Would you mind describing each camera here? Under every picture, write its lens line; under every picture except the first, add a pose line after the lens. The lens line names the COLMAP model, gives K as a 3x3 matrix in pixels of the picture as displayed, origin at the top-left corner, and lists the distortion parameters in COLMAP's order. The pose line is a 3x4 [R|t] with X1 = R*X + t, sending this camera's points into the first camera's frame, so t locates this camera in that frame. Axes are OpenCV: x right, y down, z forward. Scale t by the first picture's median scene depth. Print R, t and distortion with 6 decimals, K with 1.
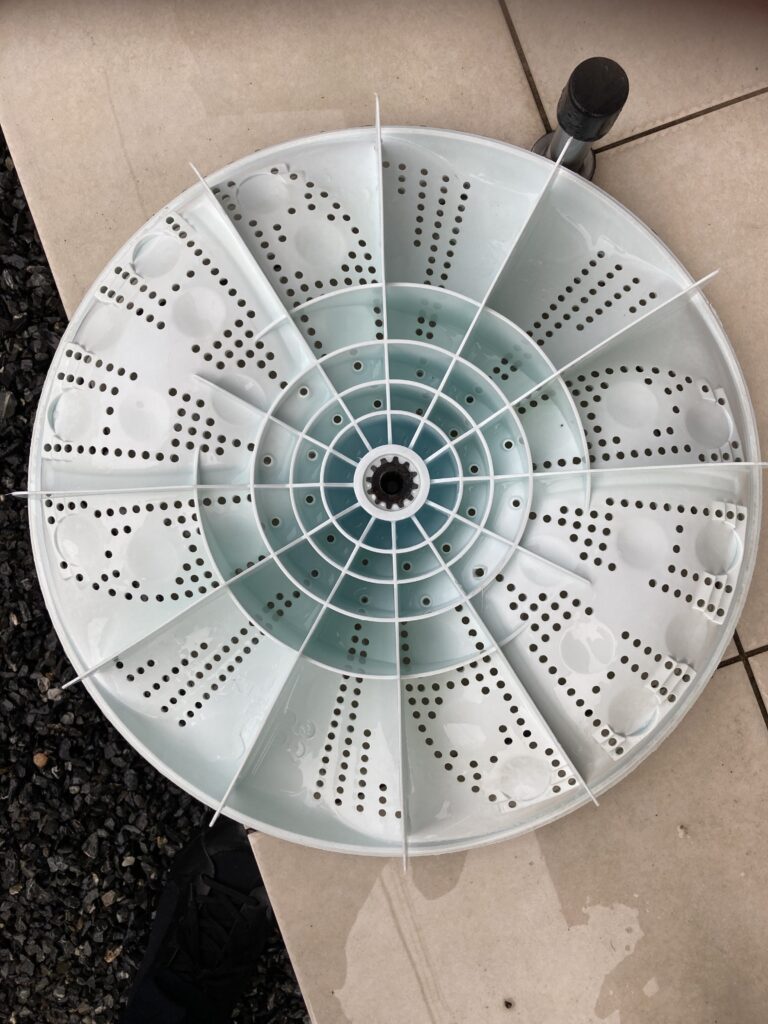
lens RADIAL K [[829.0, 0, 385.4], [0, 829.0, 514.8], [0, 0, 1]] dist [0.003234, -0.007533]
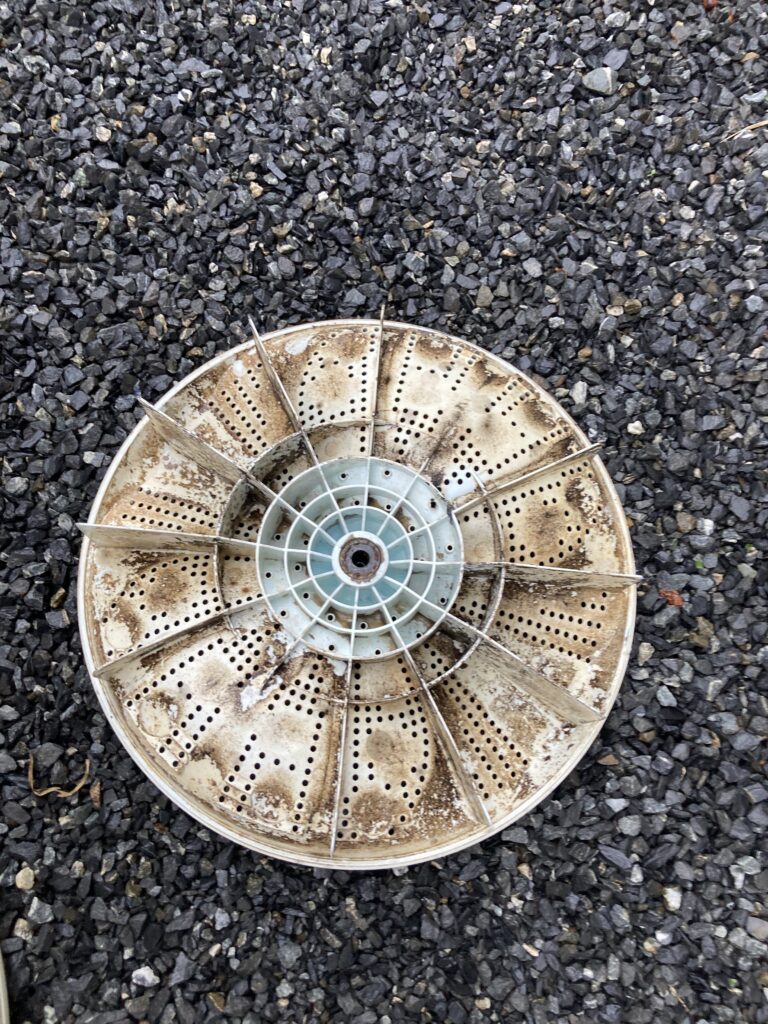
lens RADIAL K [[829.0, 0, 388.4], [0, 829.0, 515.3], [0, 0, 1]] dist [0.003234, -0.007533]
pose [[-0.121327, 0.954226, -0.273373, 0.315121], [-0.992610, -0.116010, 0.035598, -0.129810], [0.002254, 0.275672, 0.961249, -0.327877]]
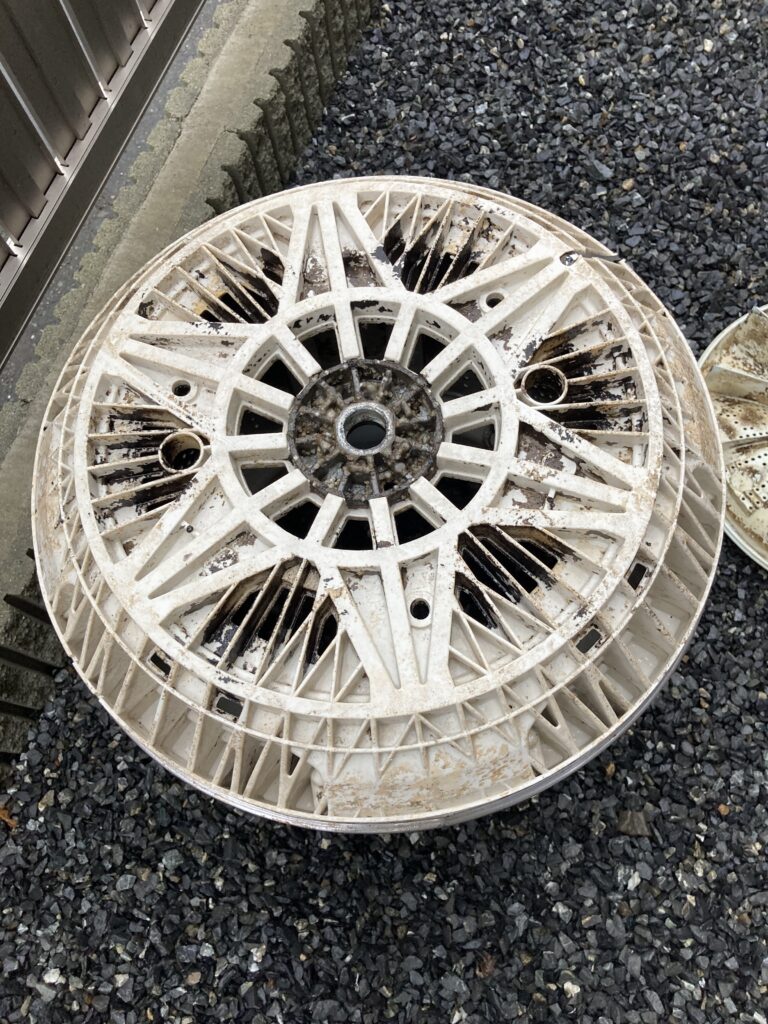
lens RADIAL K [[829.0, 0, 389.0], [0, 829.0, 509.6], [0, 0, 1]] dist [0.003234, -0.007533]
pose [[-0.407988, 0.862048, -0.300699, 1.416299], [-0.910013, -0.357406, 0.210087, 0.600616], [0.073633, 0.359353, 0.930292, -1.094721]]
